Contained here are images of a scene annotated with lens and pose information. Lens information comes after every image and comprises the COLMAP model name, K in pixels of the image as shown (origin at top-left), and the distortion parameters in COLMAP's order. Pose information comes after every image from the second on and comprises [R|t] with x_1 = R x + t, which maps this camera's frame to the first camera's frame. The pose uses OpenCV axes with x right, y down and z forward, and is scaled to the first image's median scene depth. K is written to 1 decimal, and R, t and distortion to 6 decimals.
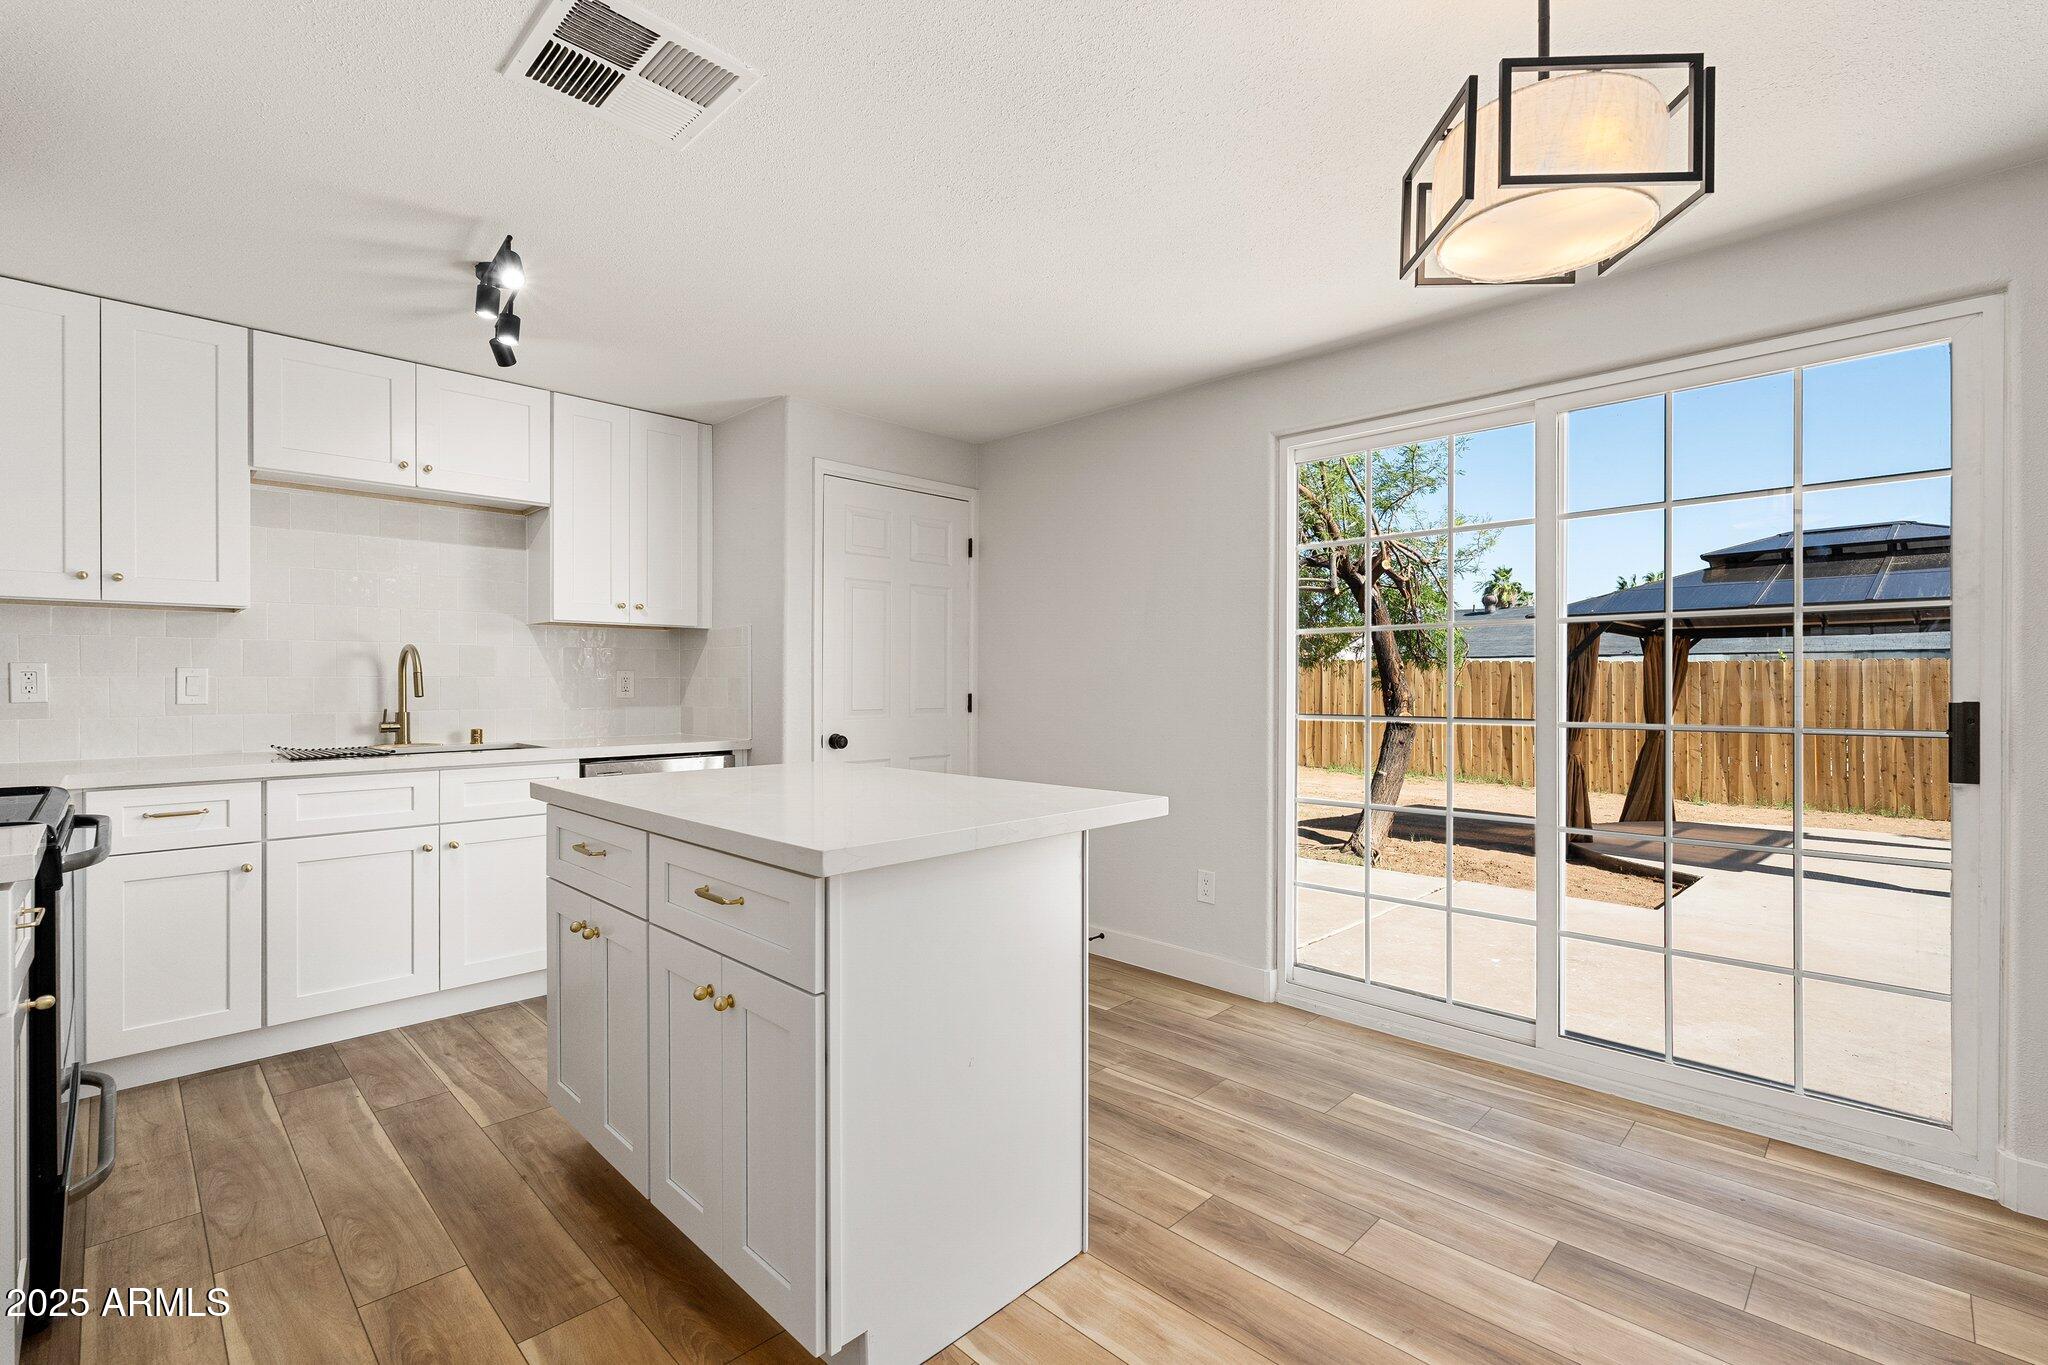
lens RADIAL K [[910.0, 0, 1022.7], [0, 910.0, 689.3], [0, 0, 1]] dist [-0.002799, -0.000270]
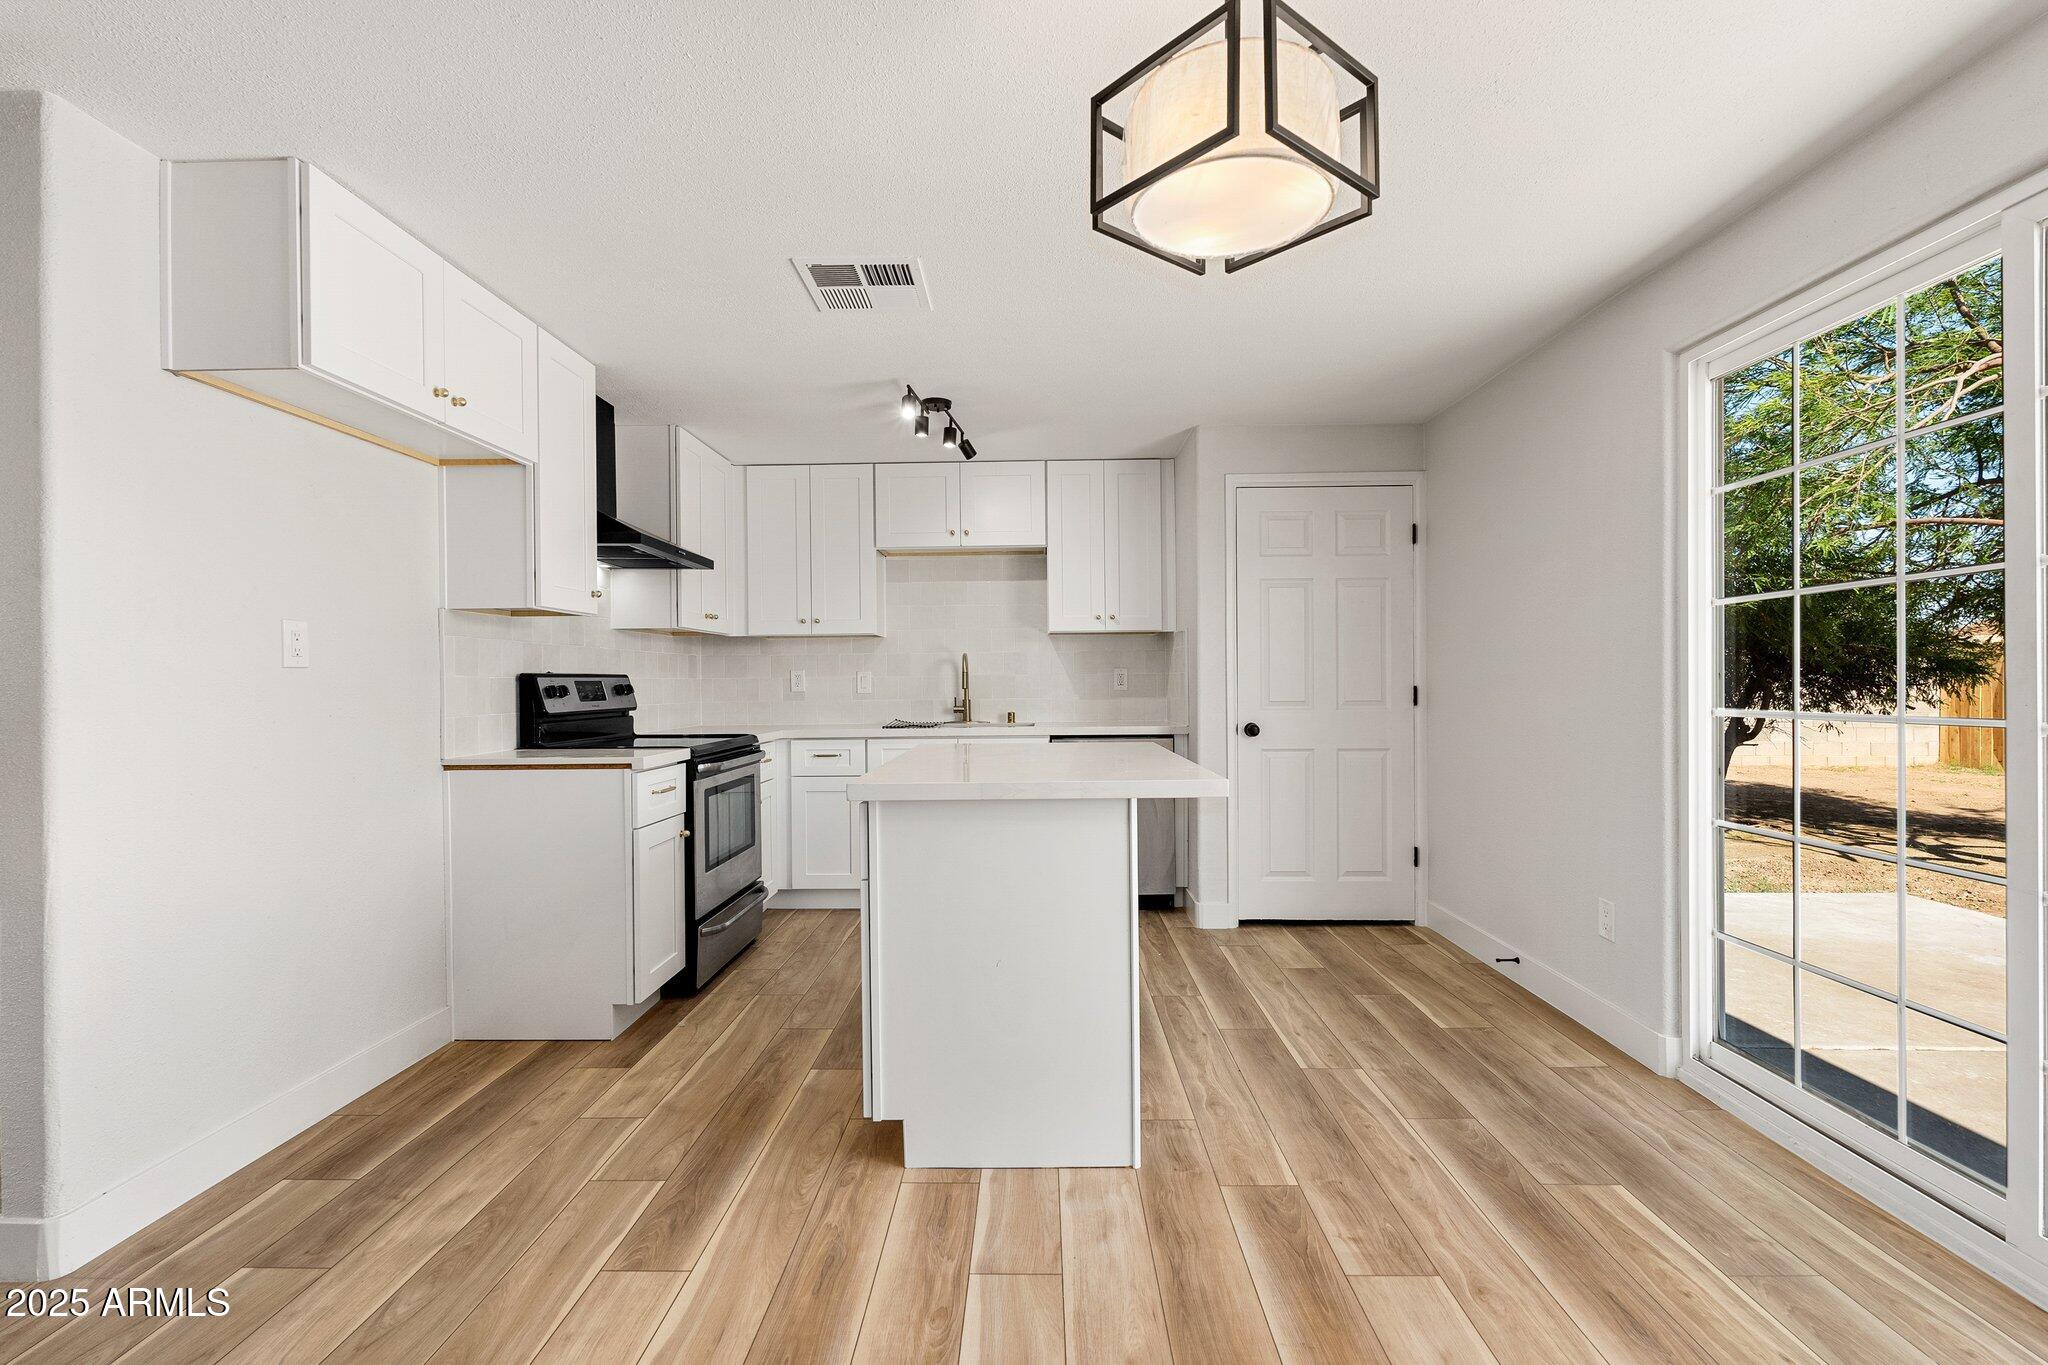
lens RADIAL K [[896.4, 0, 1023.3], [0, 896.4, 688.2], [0, 0, 1]] dist [-0.002950, -0.000202]
pose [[0.691353, -0.001767, -0.722515, 0.488058], [0.003383, 0.999994, 0.000792, 0.006941], [0.722510, -0.002992, 0.691354, 0.072876]]
